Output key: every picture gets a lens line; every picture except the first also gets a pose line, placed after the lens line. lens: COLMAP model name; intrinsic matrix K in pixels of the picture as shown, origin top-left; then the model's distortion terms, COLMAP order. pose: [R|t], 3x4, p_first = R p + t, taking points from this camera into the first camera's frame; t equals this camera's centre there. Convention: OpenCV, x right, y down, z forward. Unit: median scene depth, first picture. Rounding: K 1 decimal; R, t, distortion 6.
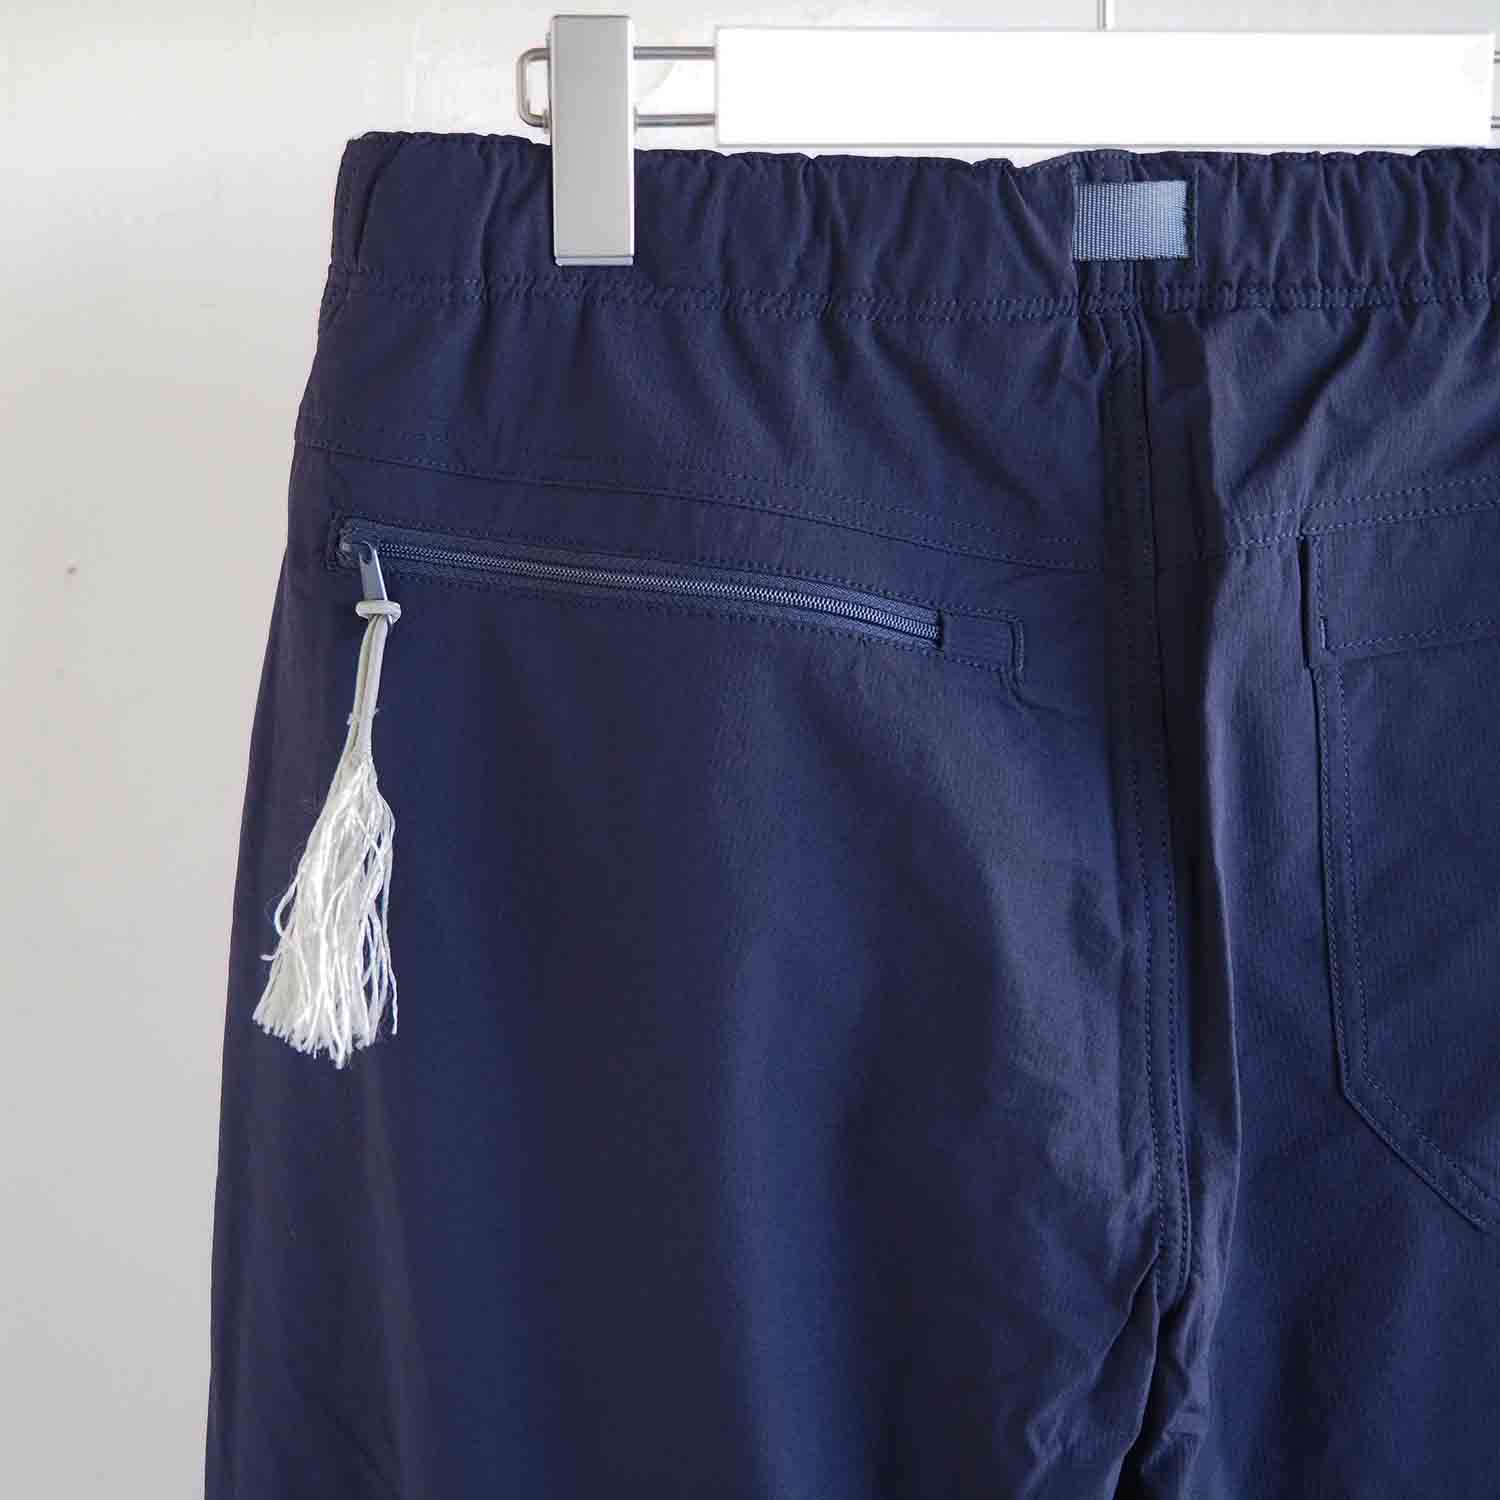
lens RADIAL K [[2446.7, 0, 751.6], [0, 2446.7, 738.3], [0, 0, 1]] dist [-0.018085, 0.000000]
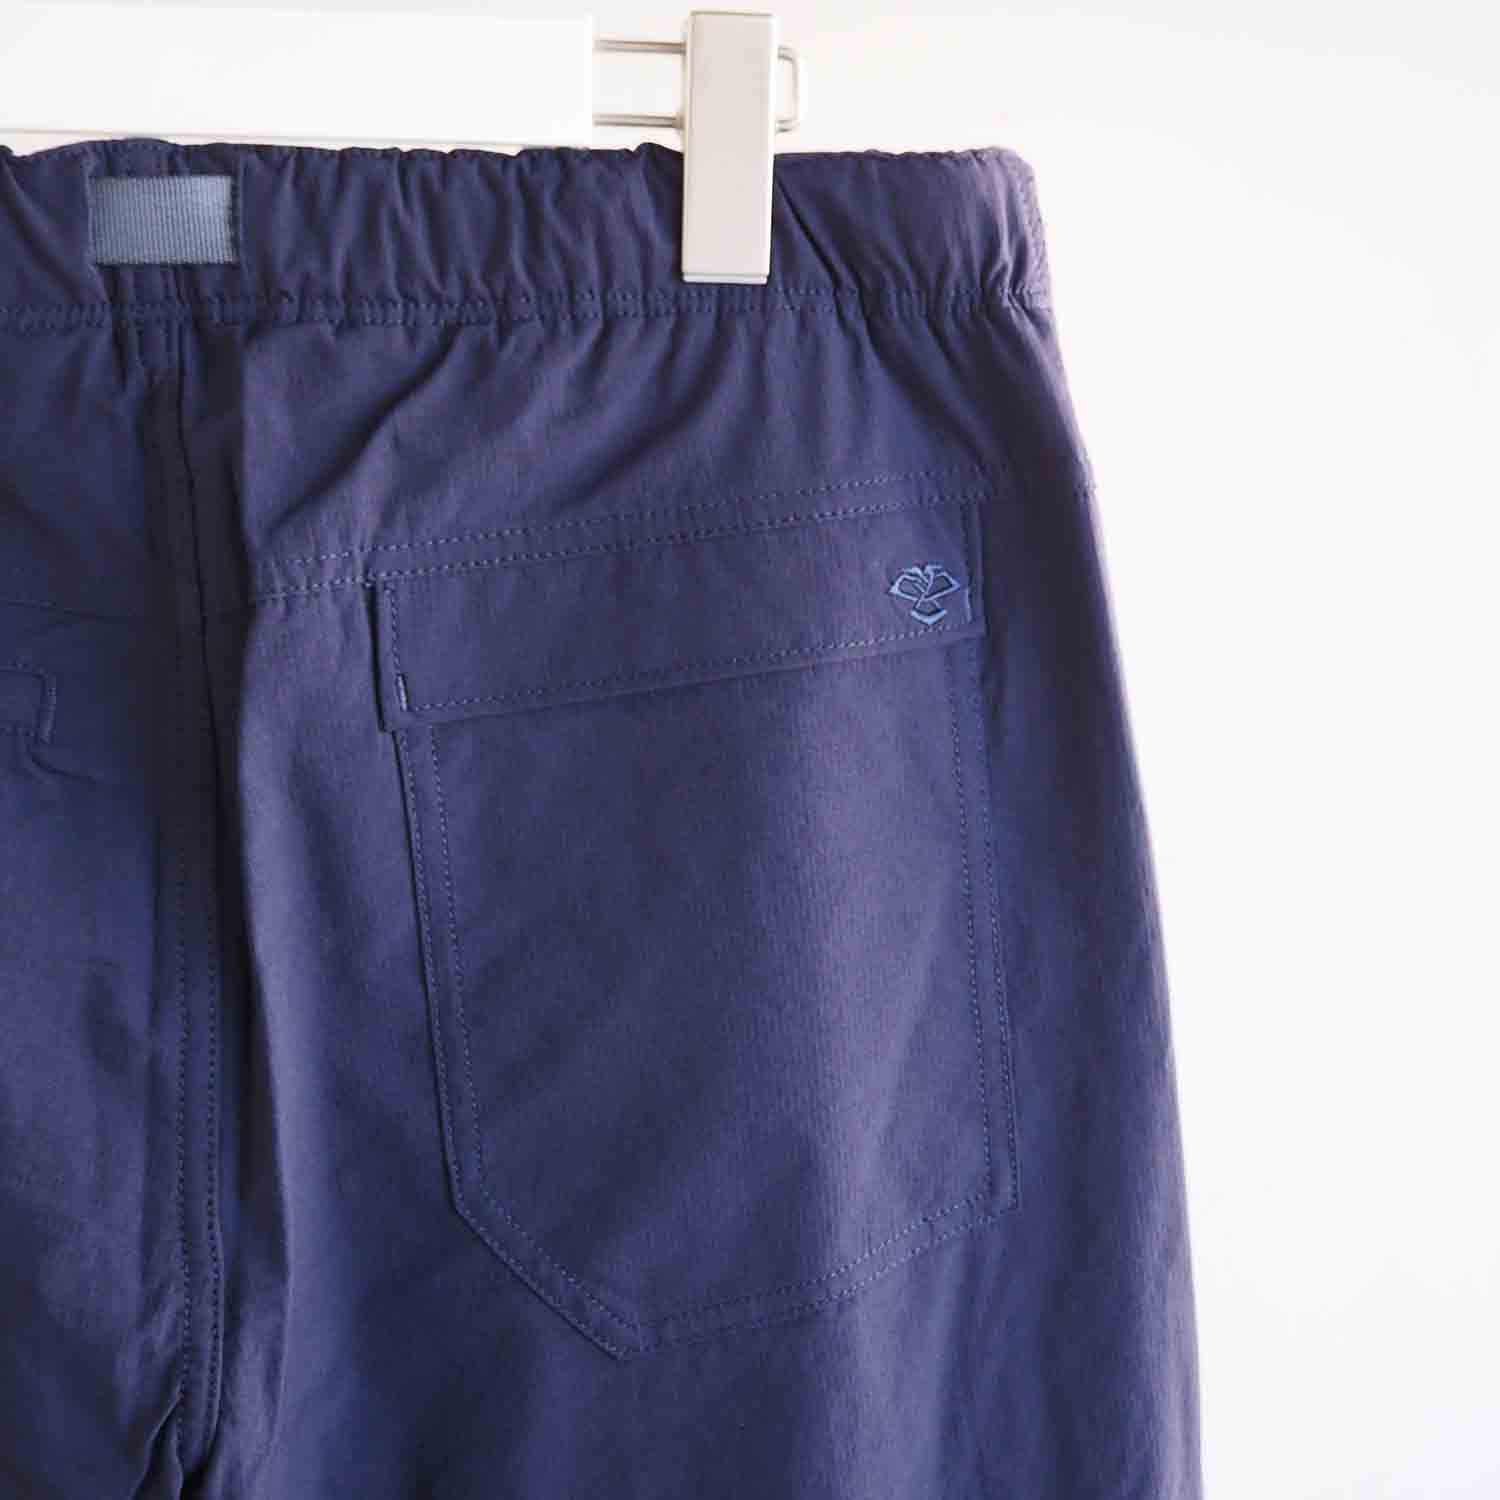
lens RADIAL K [[2446.7, 0, 754.8], [0, 2446.7, 753.9], [0, 0, 1]] dist [-0.018085, 0.000000]
pose [[0.997422, 0.009761, 0.071089, 0.302891], [-0.009747, 0.999952, -0.000551, -0.021886], [-0.071091, -0.000144, 0.997470, 0.110491]]
